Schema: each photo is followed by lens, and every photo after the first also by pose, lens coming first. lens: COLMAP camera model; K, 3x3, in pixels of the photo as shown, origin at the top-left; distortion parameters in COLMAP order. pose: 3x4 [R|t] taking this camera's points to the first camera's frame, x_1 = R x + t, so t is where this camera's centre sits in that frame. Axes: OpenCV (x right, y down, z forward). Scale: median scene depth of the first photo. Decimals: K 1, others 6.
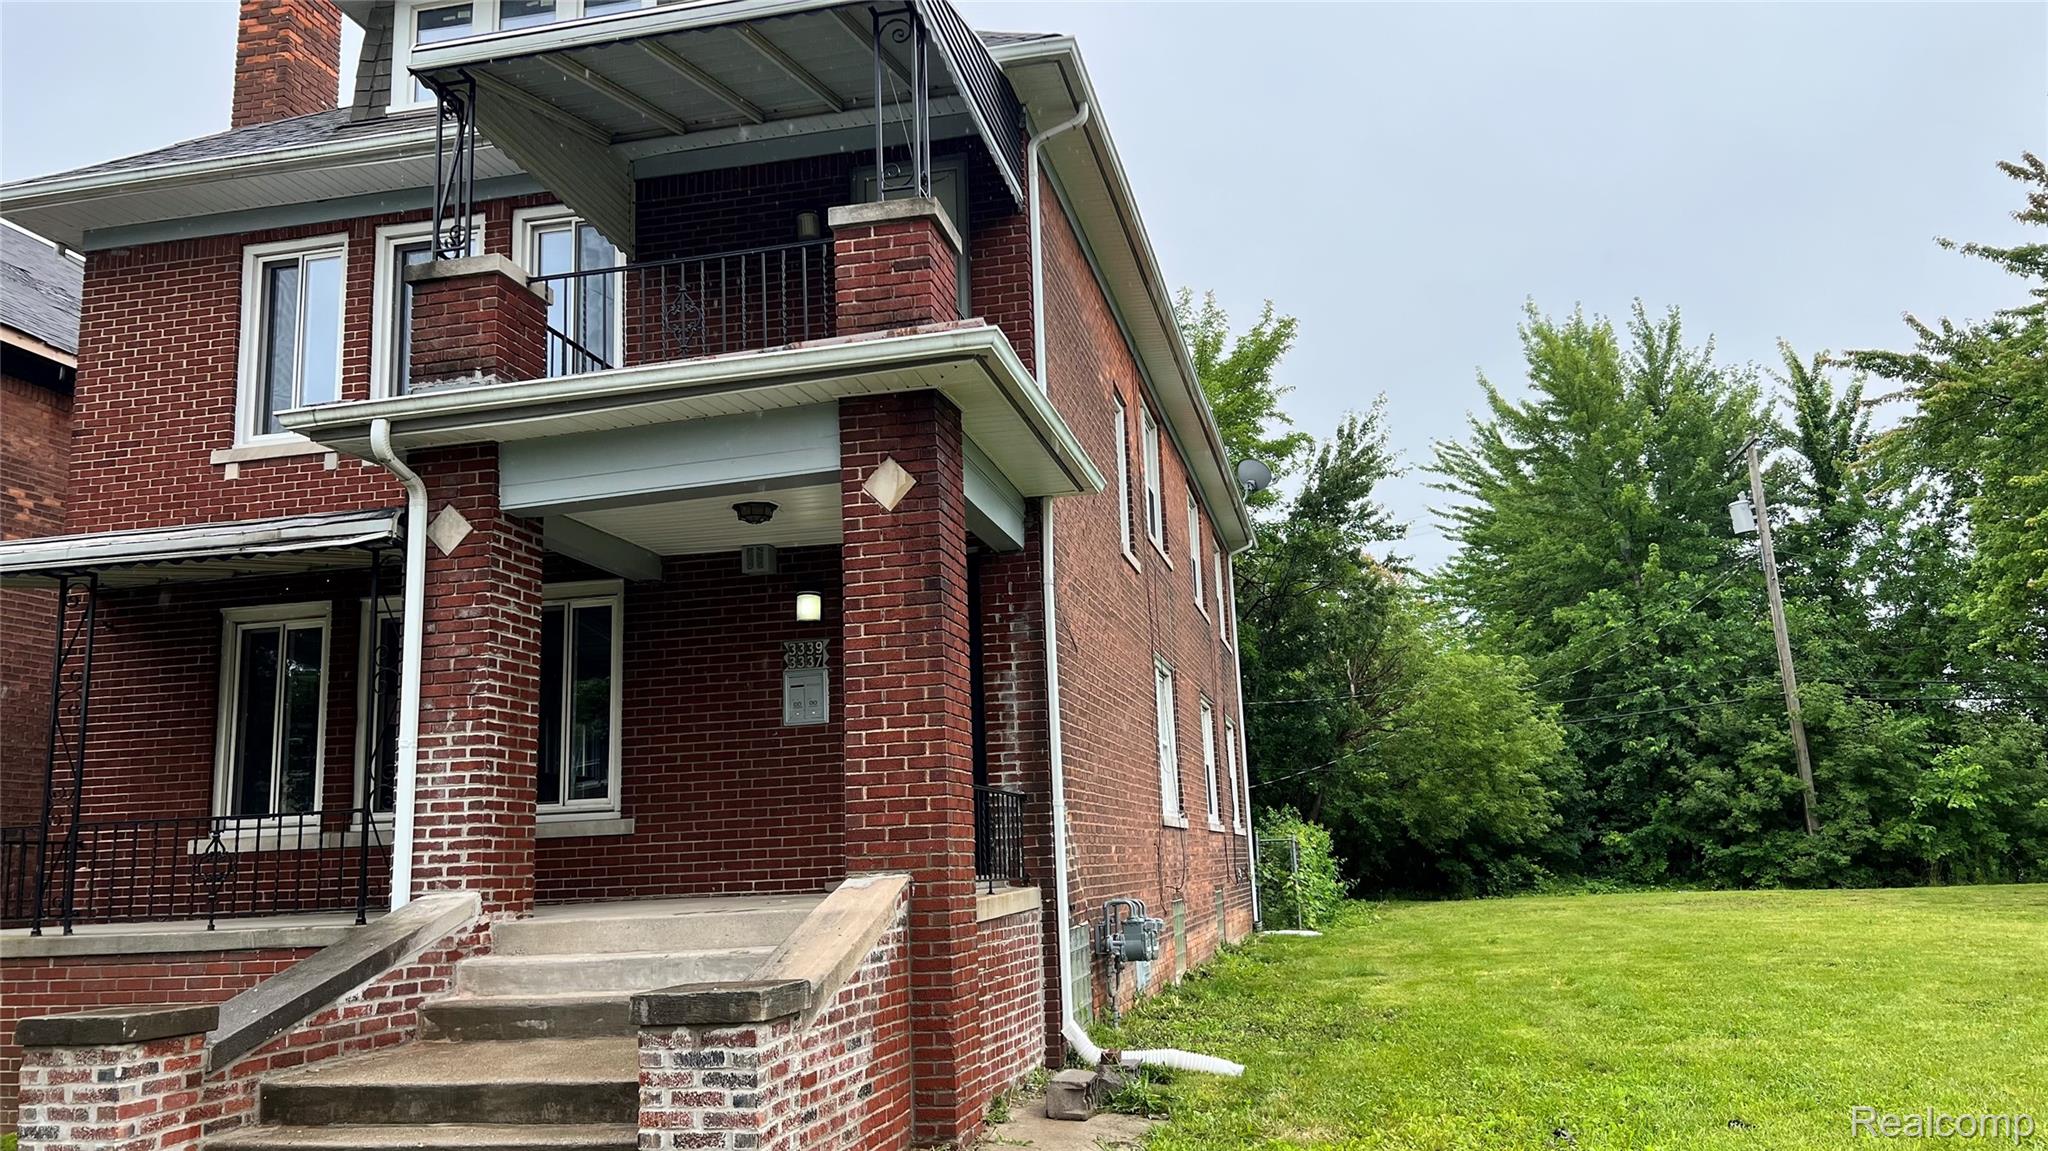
lens RADIAL K [[1518.0, 0, 1024.0], [0, 1518.0, 575.5], [0, 0, 1]] dist [0.066987, -0.083571]
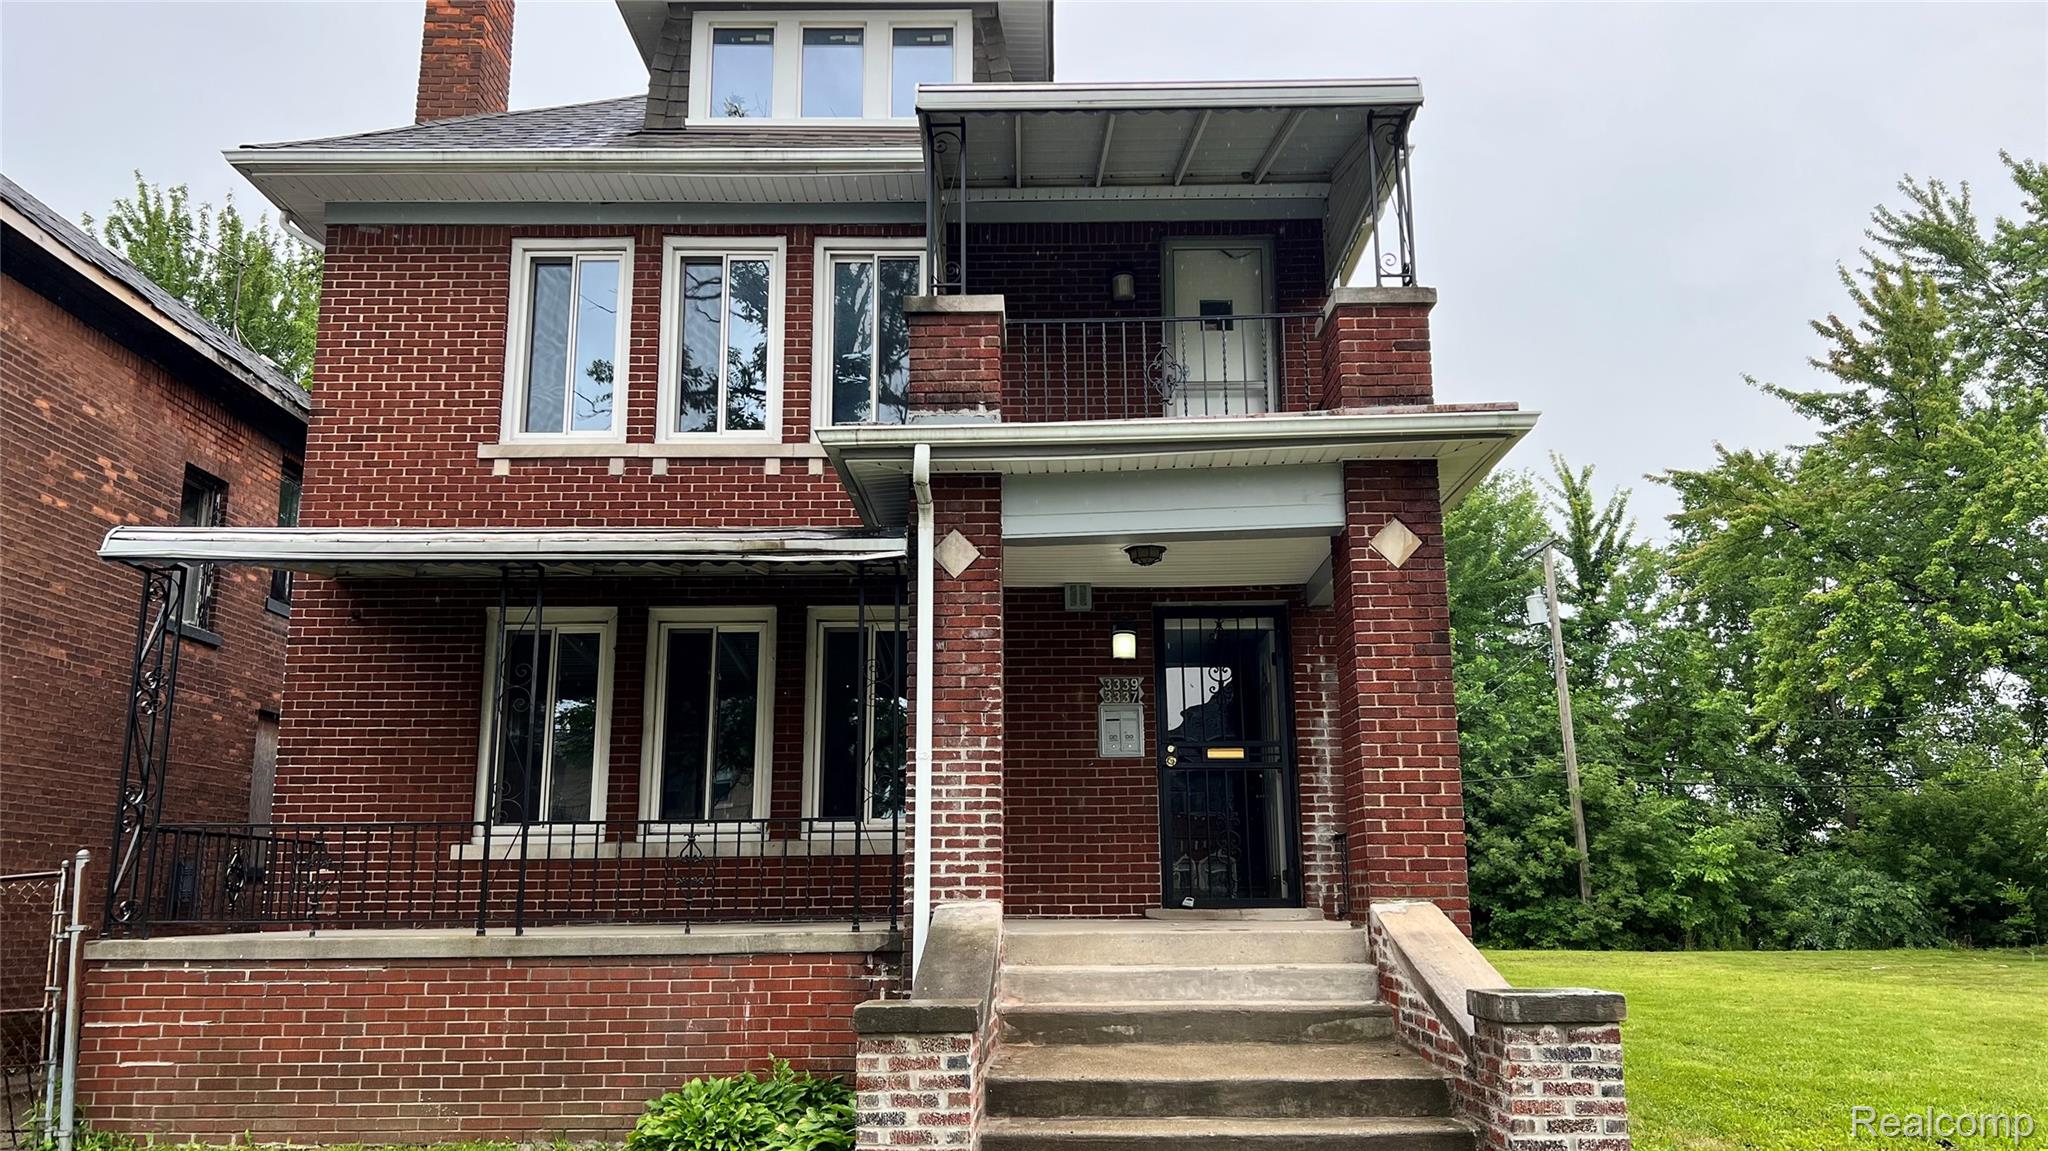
lens RADIAL K [[1512.1, 0, 1024.0], [0, 1512.1, 575.5], [0, 0, 1]] dist [0.133836, -0.286686]
pose [[0.977866, 0.073771, 0.195798, -0.426883], [-0.067522, 0.996978, -0.038410, 0.017786], [-0.198040, 0.024340, 0.979892, -0.018553]]
